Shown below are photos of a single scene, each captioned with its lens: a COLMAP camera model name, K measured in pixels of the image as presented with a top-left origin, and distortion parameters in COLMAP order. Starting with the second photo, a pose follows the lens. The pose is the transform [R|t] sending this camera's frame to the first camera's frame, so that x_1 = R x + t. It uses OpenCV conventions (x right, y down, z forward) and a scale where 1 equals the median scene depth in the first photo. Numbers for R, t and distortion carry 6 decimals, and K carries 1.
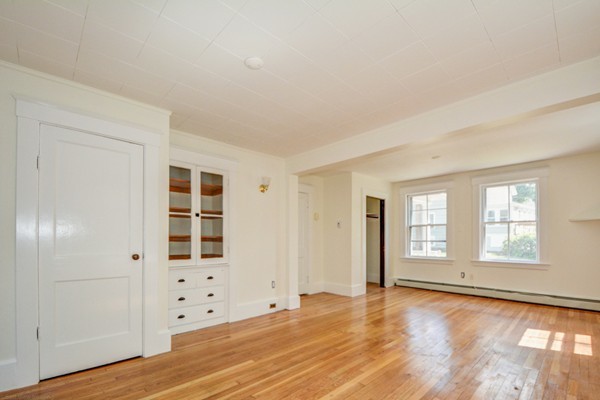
lens RADIAL K [[280.4, 0, 302.0], [0, 280.4, 231.4], [0, 0, 1]] dist [0.000667, -0.000069]
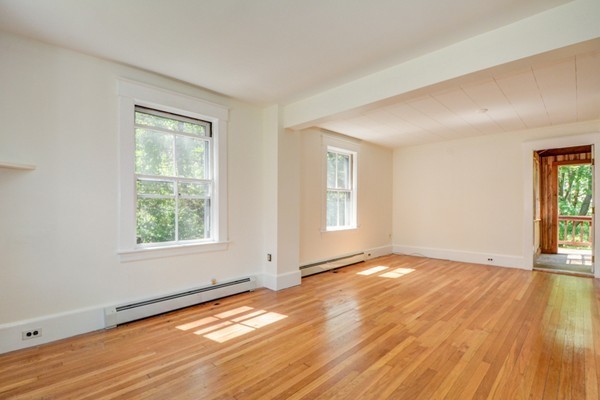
lens RADIAL K [[277.6, 0, 302.2], [0, 277.6, 210.6], [0, 0, 1]] dist [-0.001148, -0.000379]
pose [[-0.999949, 0.004553, -0.009018, 0.598793], [0.004743, 0.999764, -0.021206, 0.048264], [0.008919, -0.021248, -0.999734, 1.629892]]
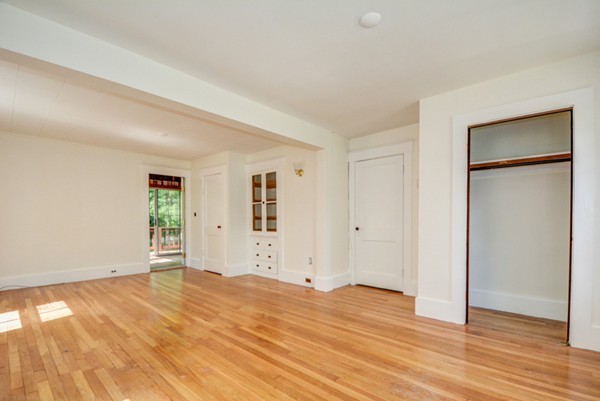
lens RADIAL K [[277.6, 0, 302.2], [0, 277.6, 211.1], [0, 0, 1]] dist [-0.001148, -0.000379]
pose [[0.056022, -0.030803, -0.997954, 1.134762], [0.035369, 0.998958, -0.028848, 0.038124], [0.997803, -0.033681, 0.057053, 1.102729]]
